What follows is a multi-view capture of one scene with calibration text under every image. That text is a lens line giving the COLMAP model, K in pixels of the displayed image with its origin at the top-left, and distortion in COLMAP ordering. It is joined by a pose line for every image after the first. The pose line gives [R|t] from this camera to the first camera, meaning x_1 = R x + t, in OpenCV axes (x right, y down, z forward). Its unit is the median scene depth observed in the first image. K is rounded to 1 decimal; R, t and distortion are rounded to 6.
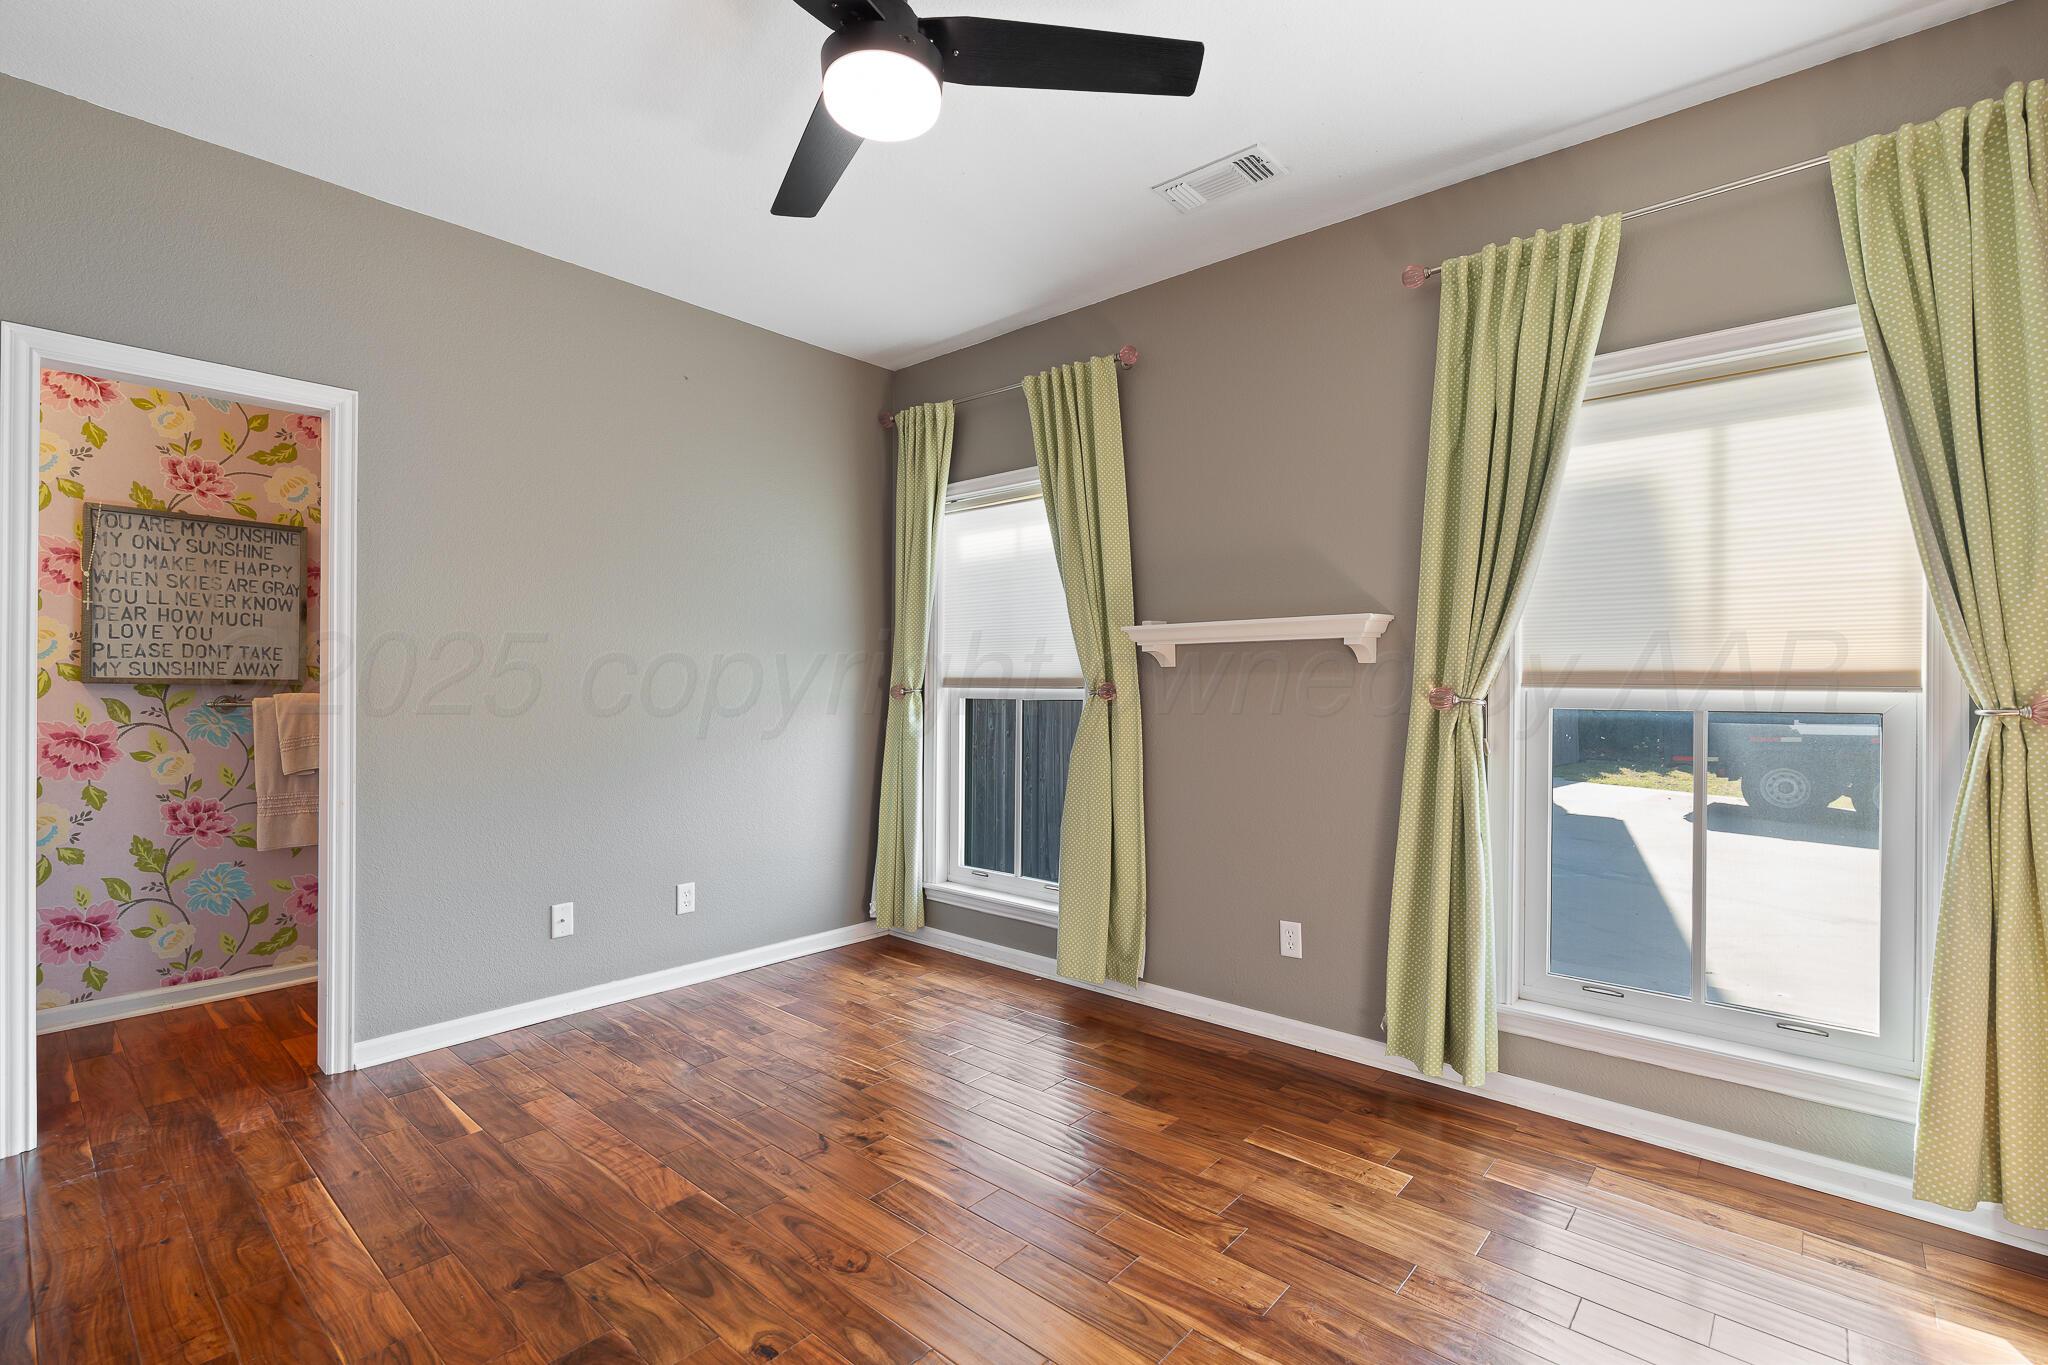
lens RADIAL K [[925.0, 0, 1027.5], [0, 925.0, 688.8], [0, 0, 1]] dist [-0.012798, 0.003048]
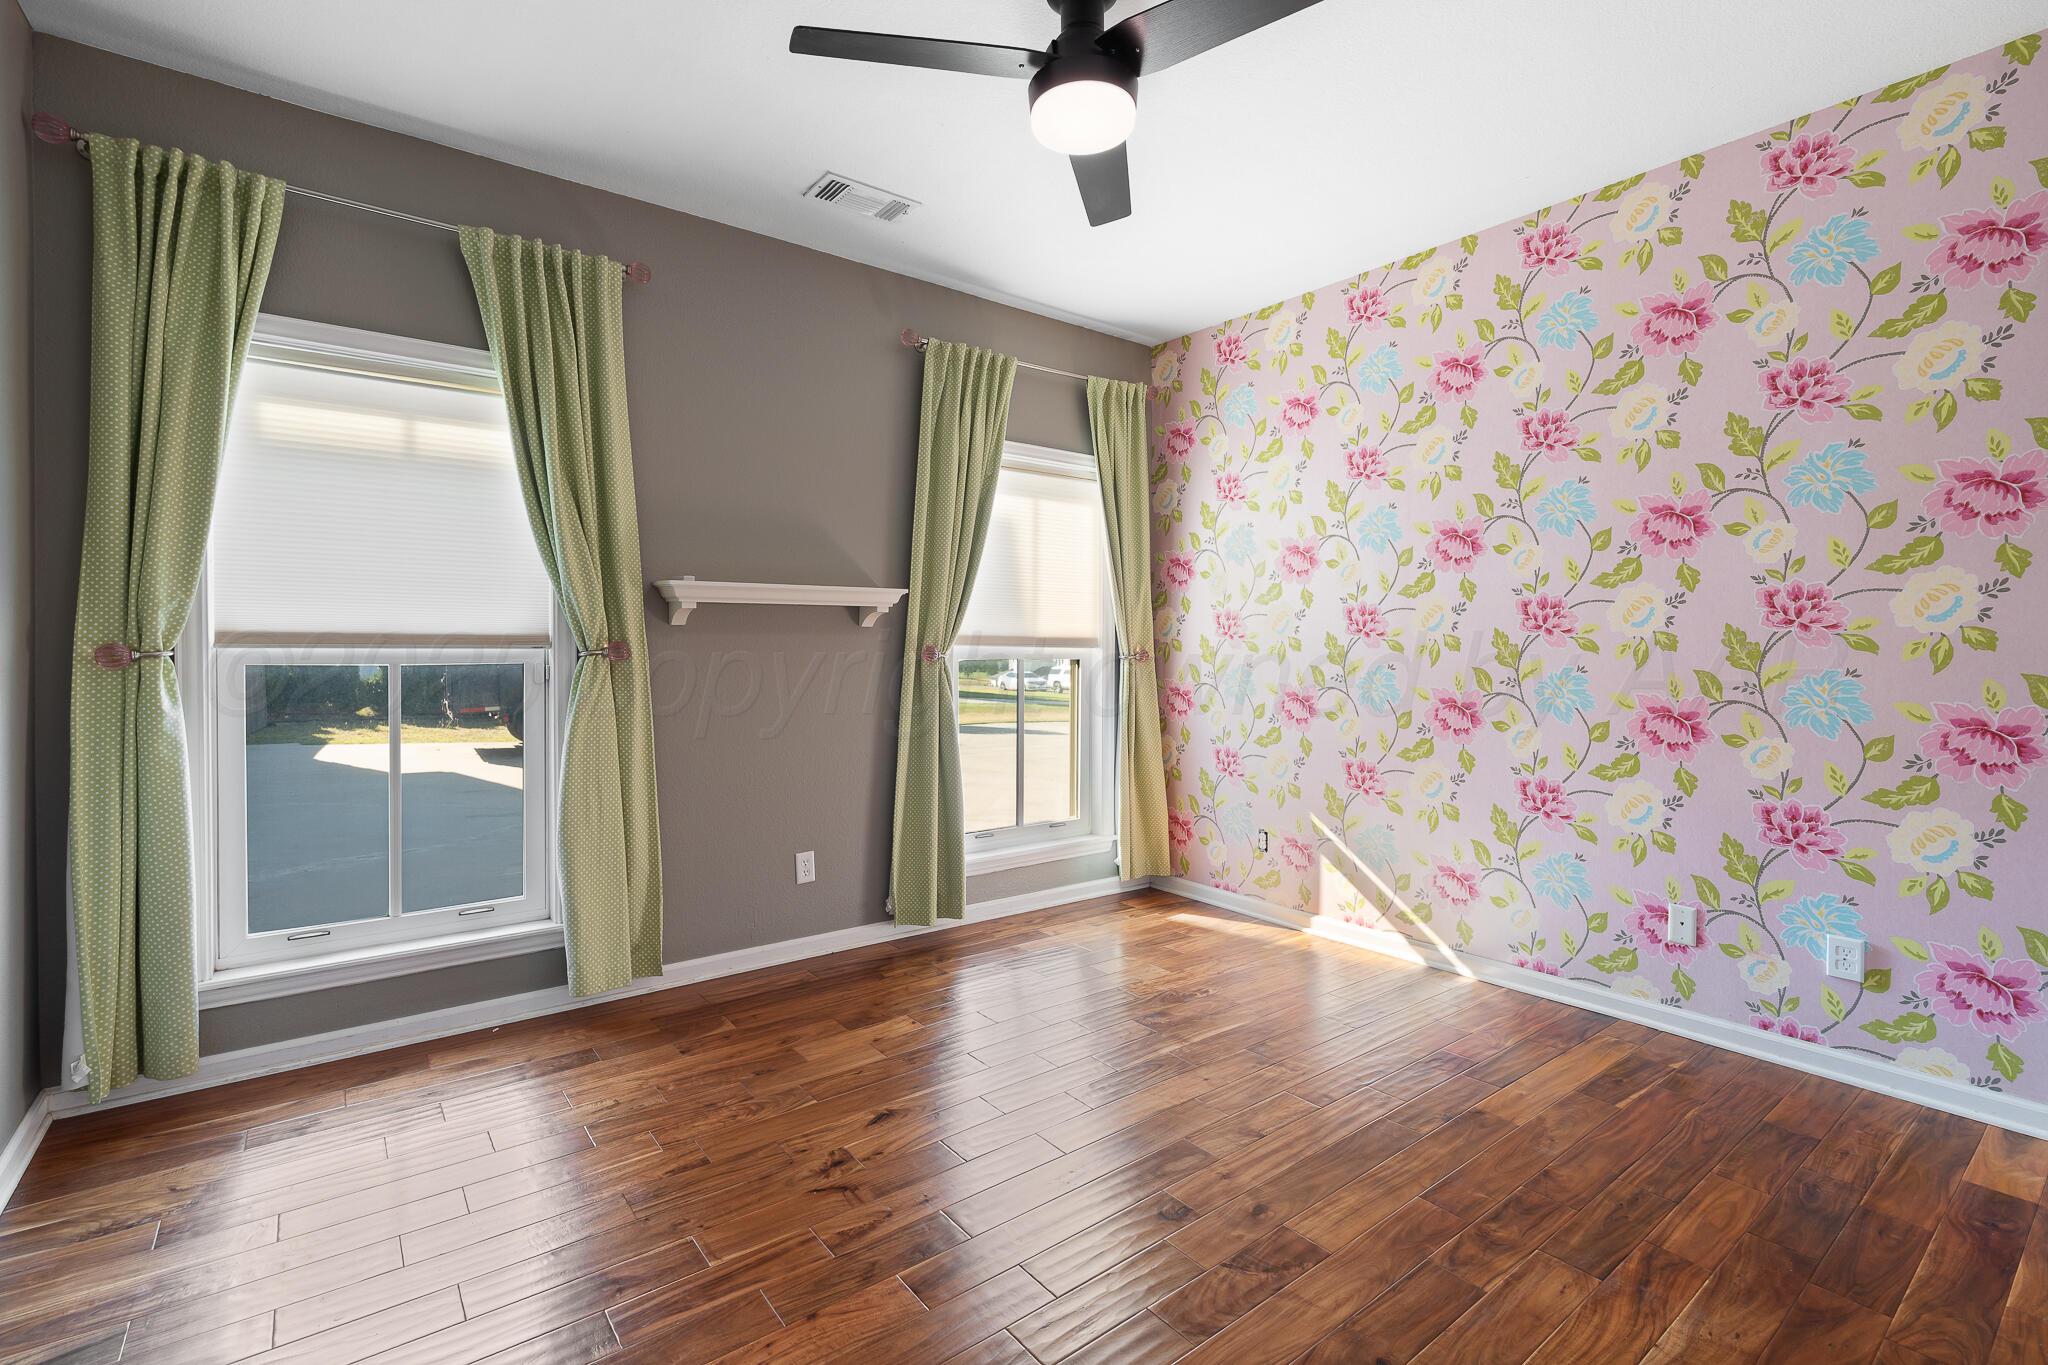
lens RADIAL K [[925.0, 0, 1028.5], [0, 925.0, 661.8], [0, 0, 1]] dist [-0.012798, 0.003048]
pose [[0.193532, -0.019345, 0.980903, -0.838617], [-0.000466, 0.999804, 0.019810, -0.005398], [-0.981094, -0.004290, 0.193485, 0.552098]]
